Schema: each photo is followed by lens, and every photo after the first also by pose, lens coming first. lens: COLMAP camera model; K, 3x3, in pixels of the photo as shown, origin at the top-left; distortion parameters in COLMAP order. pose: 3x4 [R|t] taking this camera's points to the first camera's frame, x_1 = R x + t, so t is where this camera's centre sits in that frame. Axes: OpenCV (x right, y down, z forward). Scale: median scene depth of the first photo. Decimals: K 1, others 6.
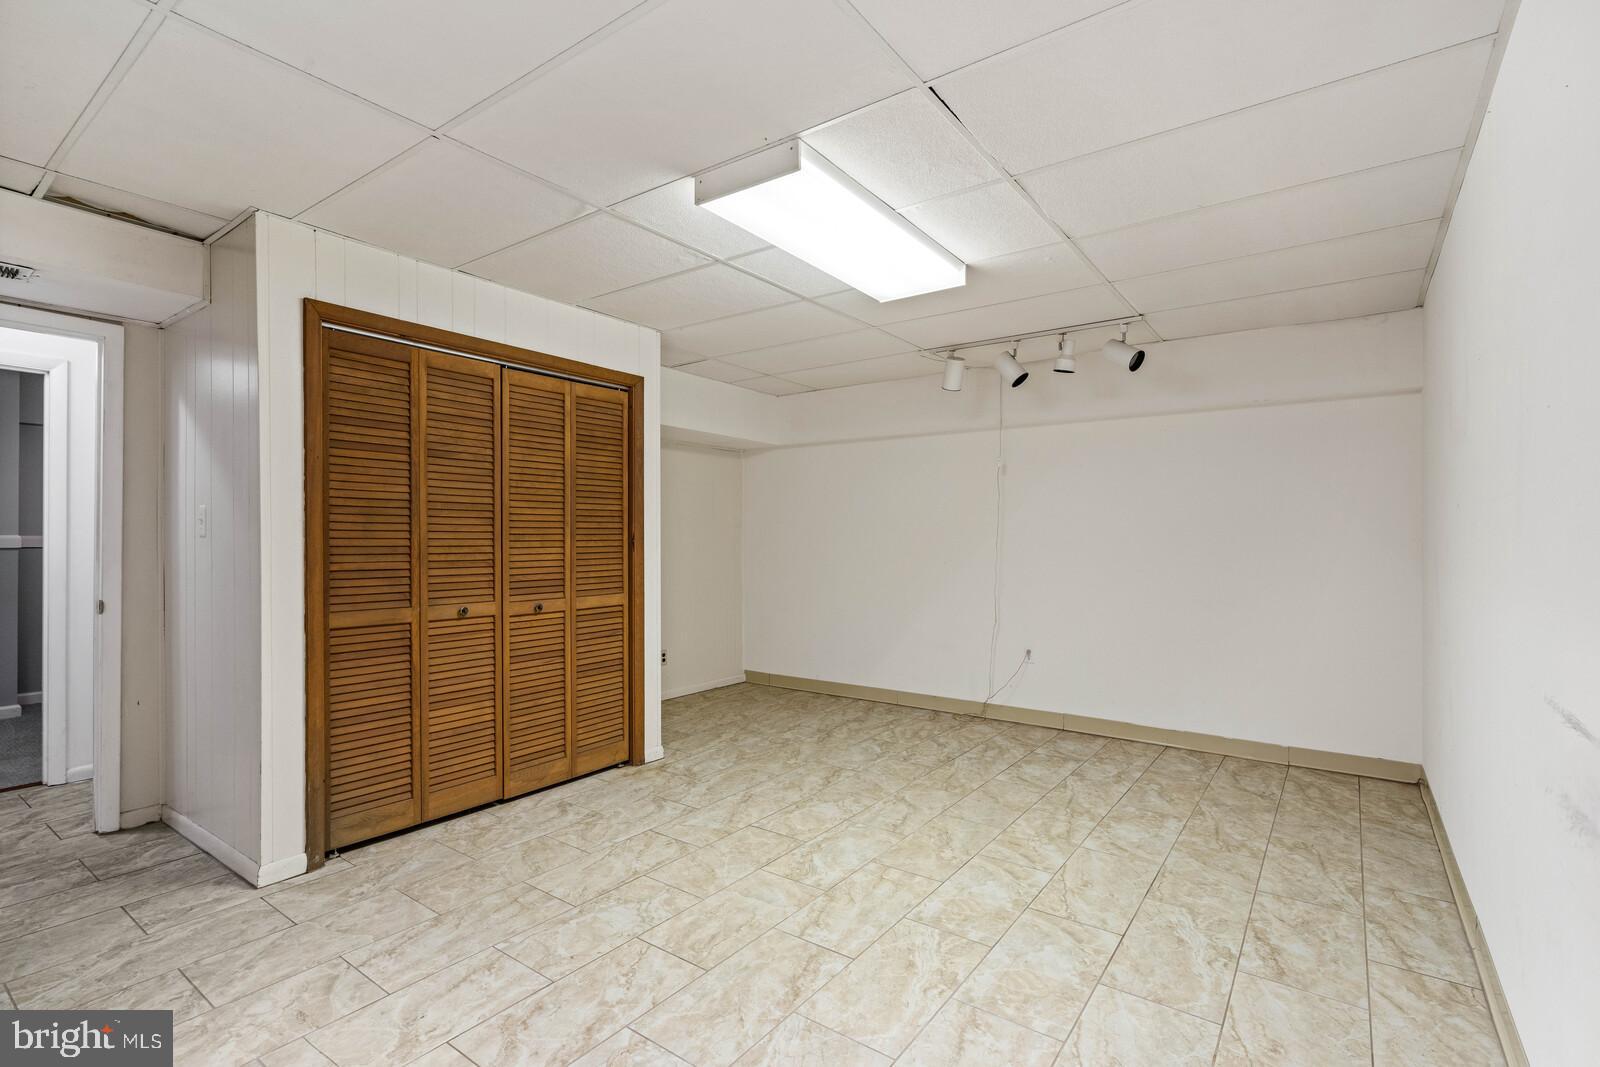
lens RADIAL K [[742.7, 0, 802.9], [0, 742.7, 537.5], [0, 0, 1]] dist [-0.003507, 0.000257]
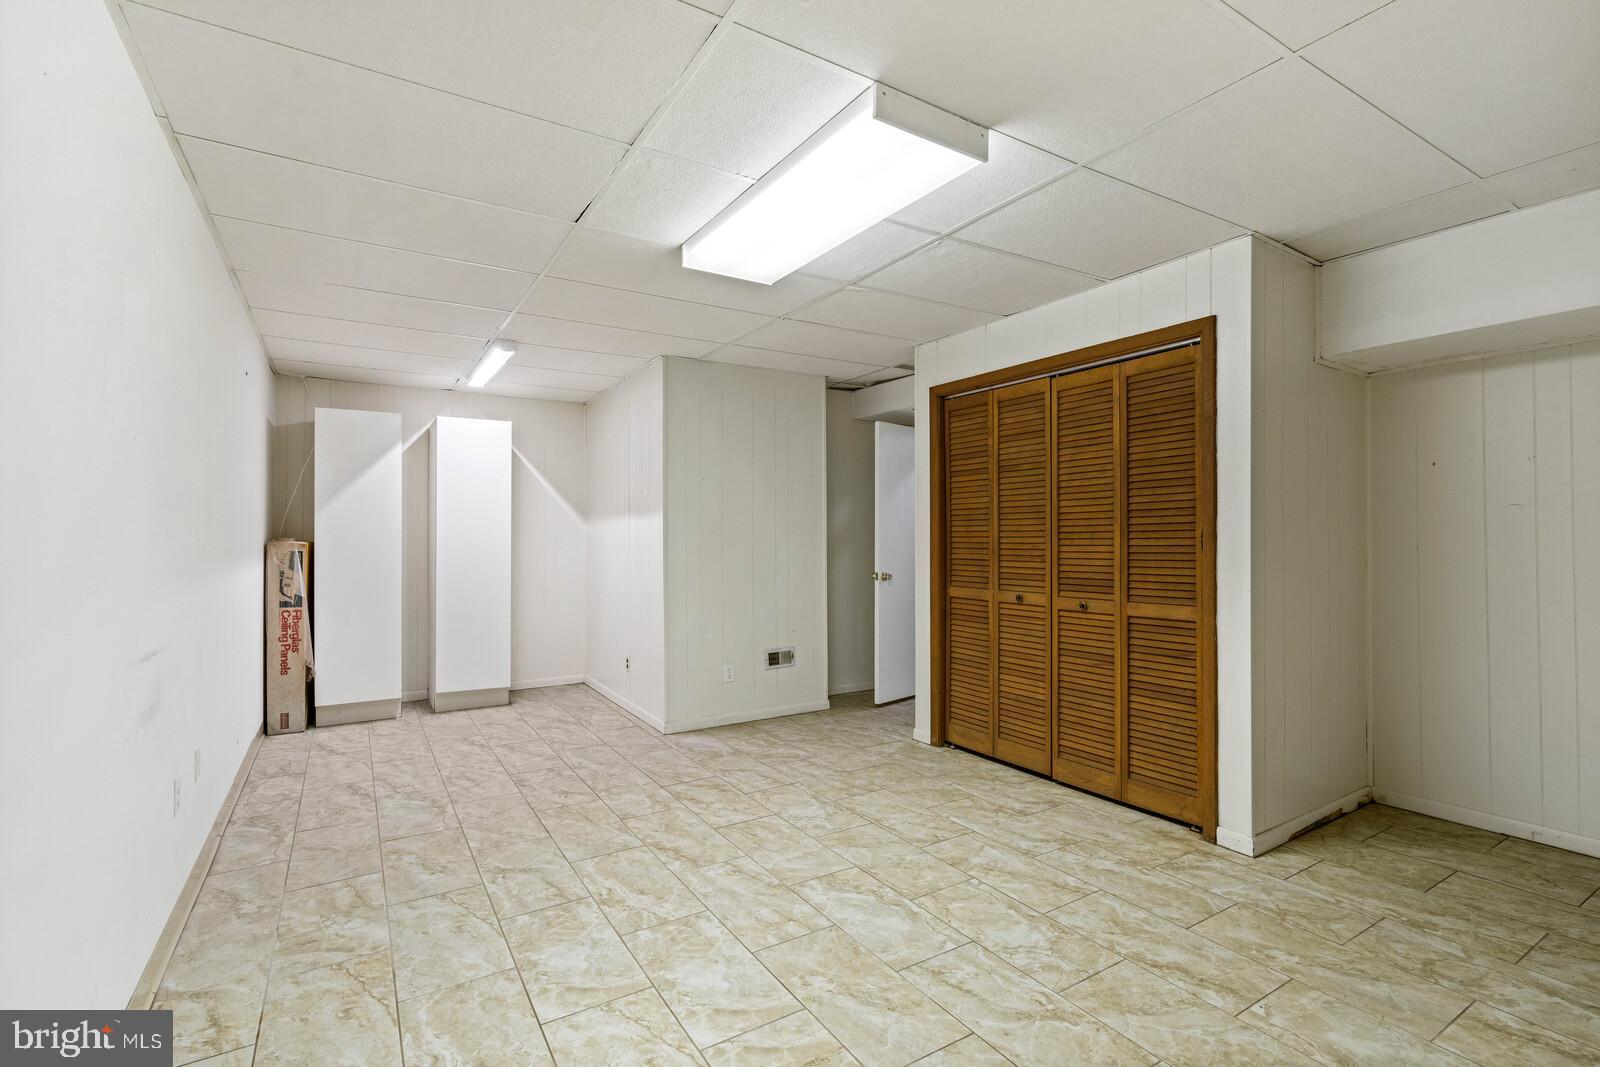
lens RADIAL K [[742.7, 0, 802.9], [0, 742.7, 537.5], [0, 0, 1]] dist [-0.003507, 0.000257]
pose [[-0.381575, 0.000093, -0.924338, 0.746153], [0.007087, 0.999971, -0.002825, 0.003090], [0.924311, -0.007629, -0.381565, 1.097059]]
